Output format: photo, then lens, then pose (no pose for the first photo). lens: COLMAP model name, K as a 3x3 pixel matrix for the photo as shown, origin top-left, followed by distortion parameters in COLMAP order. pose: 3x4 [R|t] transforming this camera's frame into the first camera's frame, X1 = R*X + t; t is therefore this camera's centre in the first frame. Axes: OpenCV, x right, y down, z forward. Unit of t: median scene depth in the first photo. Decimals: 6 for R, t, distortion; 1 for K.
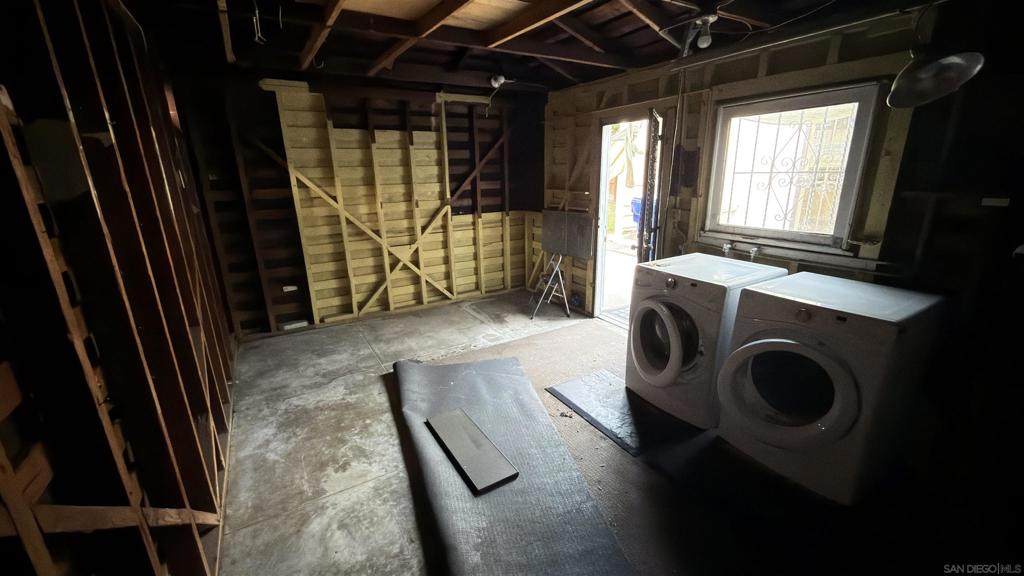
lens RADIAL K [[407.4, 0, 513.6], [0, 407.4, 289.6], [0, 0, 1]] dist [-0.000015, -0.000044]
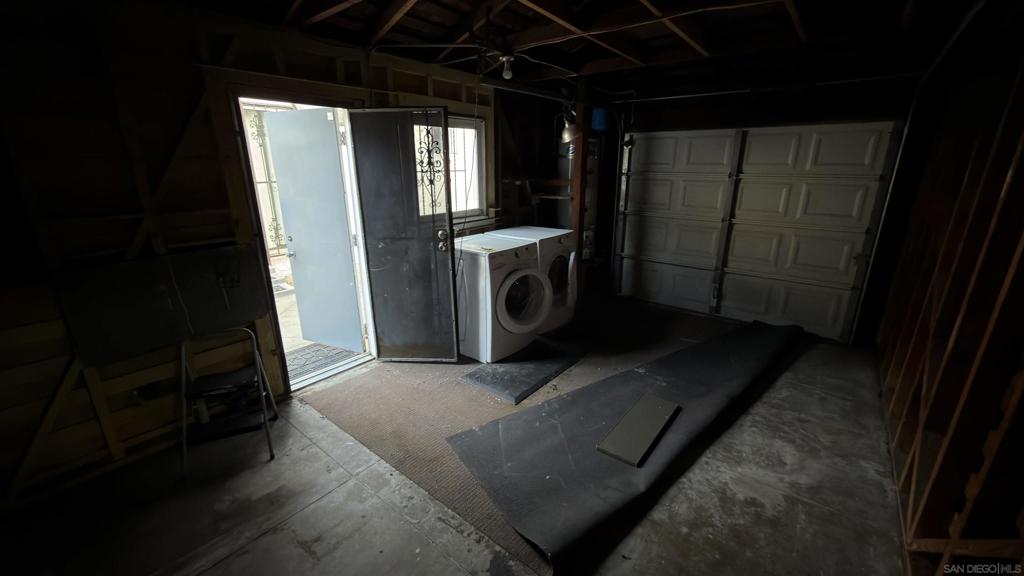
lens RADIAL K [[407.4, 0, 513.5], [0, 407.4, 287.2], [0, 0, 1]] dist [-0.000015, -0.000044]
pose [[-0.342008, -0.255868, 0.904191, -0.880348], [0.272255, 0.893965, 0.355954, -0.415940], [-0.899393, 0.367910, -0.236082, 1.443062]]
